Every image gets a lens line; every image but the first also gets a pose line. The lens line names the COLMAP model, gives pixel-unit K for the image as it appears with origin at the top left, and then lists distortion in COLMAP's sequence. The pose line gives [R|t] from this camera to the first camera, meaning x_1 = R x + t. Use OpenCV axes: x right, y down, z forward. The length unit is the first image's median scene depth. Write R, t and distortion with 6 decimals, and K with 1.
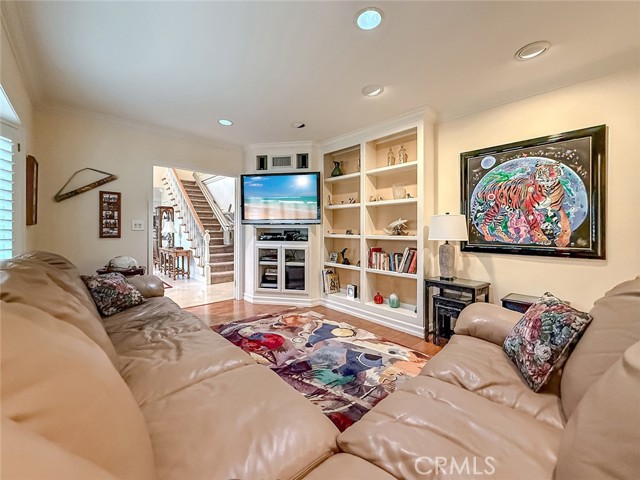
lens RADIAL K [[258.2, 0, 318.5], [0, 258.2, 237.6], [0, 0, 1]] dist [-0.001100, -0.001009]
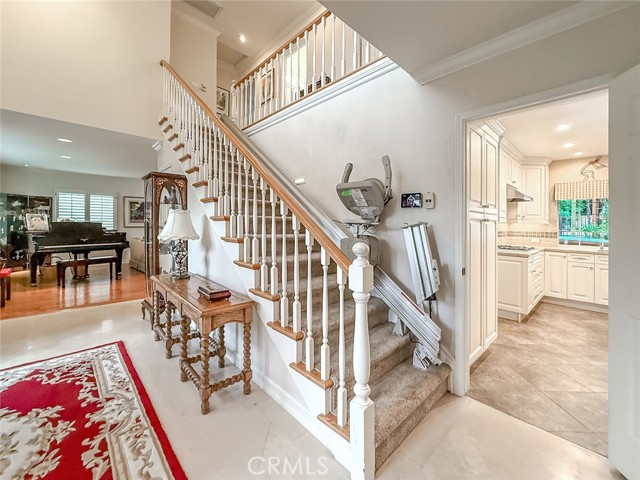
lens RADIAL K [[258.2, 0, 319.9], [0, 258.2, 233.8], [0, 0, 1]] dist [-0.001100, -0.001009]
pose [[0.999744, 0.008463, 0.020960, -0.354560], [-0.008649, 0.999924, 0.008764, -0.028688], [-0.020884, -0.008943, 0.999742, 0.576089]]
